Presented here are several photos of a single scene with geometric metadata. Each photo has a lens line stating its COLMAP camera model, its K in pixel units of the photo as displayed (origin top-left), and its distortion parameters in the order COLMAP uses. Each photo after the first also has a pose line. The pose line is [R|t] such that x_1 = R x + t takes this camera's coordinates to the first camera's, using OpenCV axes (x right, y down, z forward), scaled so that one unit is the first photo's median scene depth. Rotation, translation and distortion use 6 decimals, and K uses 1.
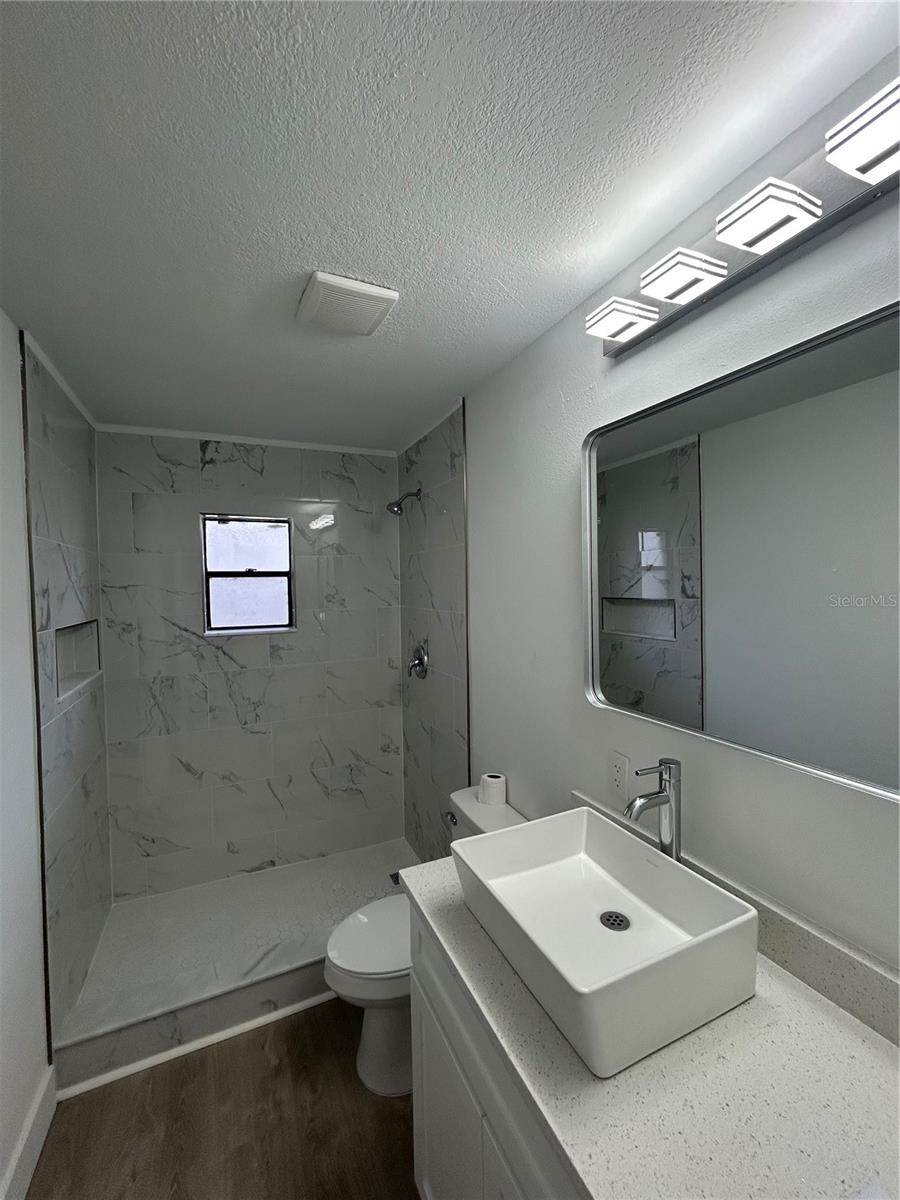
lens RADIAL K [[480.5, 0, 451.0], [0, 480.5, 597.7], [0, 0, 1]] dist [0.002865, 0.000048]
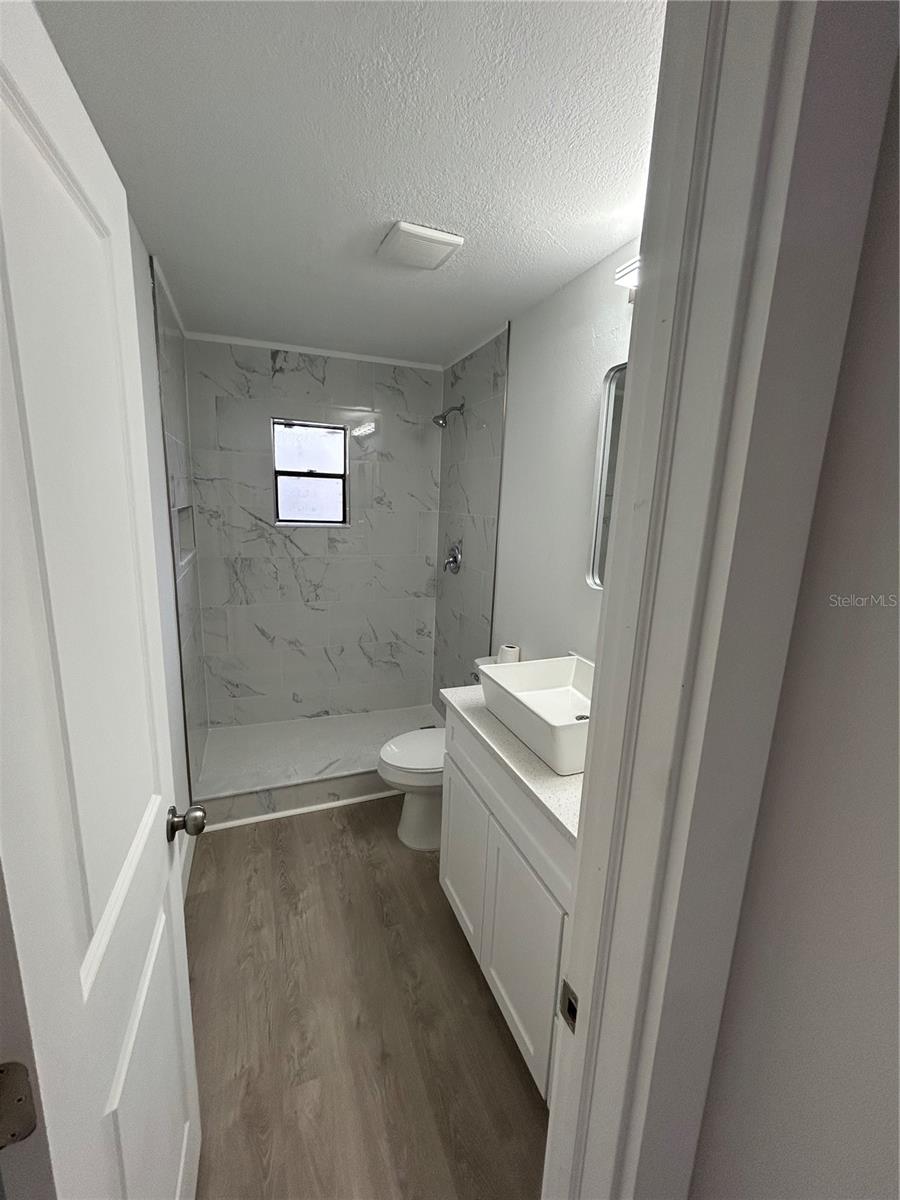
lens RADIAL K [[480.5, 0, 451.0], [0, 480.5, 597.7], [0, 0, 1]] dist [0.002865, 0.000048]
pose [[0.996901, 0.064818, -0.044571, -0.014478], [-0.056190, 0.983287, 0.173177, 0.023746], [0.055051, -0.170136, 0.983882, -0.174962]]
